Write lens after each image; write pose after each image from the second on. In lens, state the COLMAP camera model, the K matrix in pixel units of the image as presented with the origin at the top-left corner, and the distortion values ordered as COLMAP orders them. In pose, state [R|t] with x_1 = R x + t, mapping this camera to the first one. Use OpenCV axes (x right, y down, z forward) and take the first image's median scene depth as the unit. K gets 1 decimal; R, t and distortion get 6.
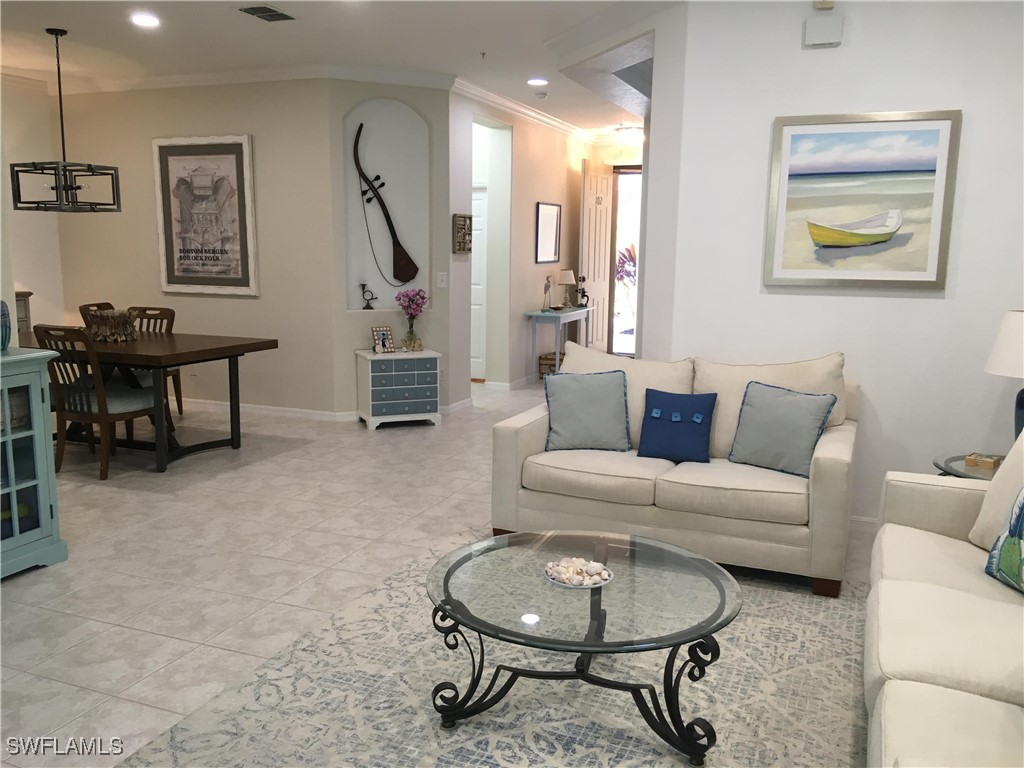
lens RADIAL K [[859.2, 0, 508.1], [0, 859.2, 388.2], [0, 0, 1]] dist [0.112443, -0.166777]
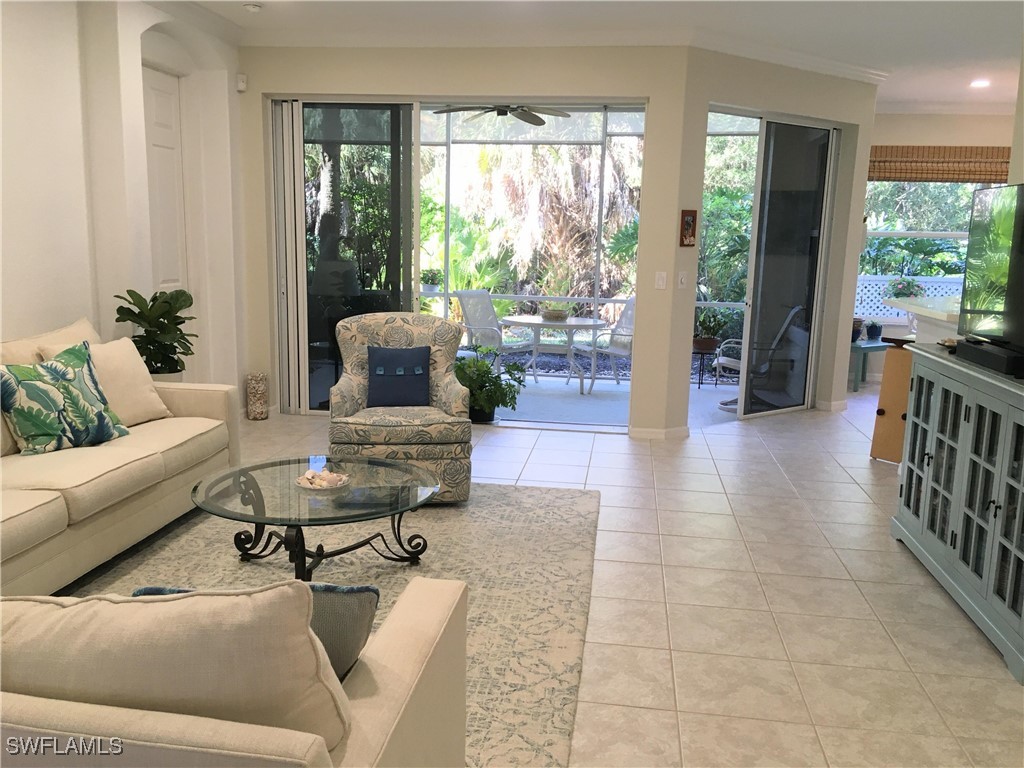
lens RADIAL K [[859.2, 0, 508.1], [0, 859.2, 388.2], [0, 0, 1]] dist [0.112443, -0.166777]
pose [[-0.969541, 0.005404, -0.244871, 0.076997], [-0.076146, 0.943565, 0.322316, -0.212824], [0.232793, 0.331144, -0.914413, 1.325506]]
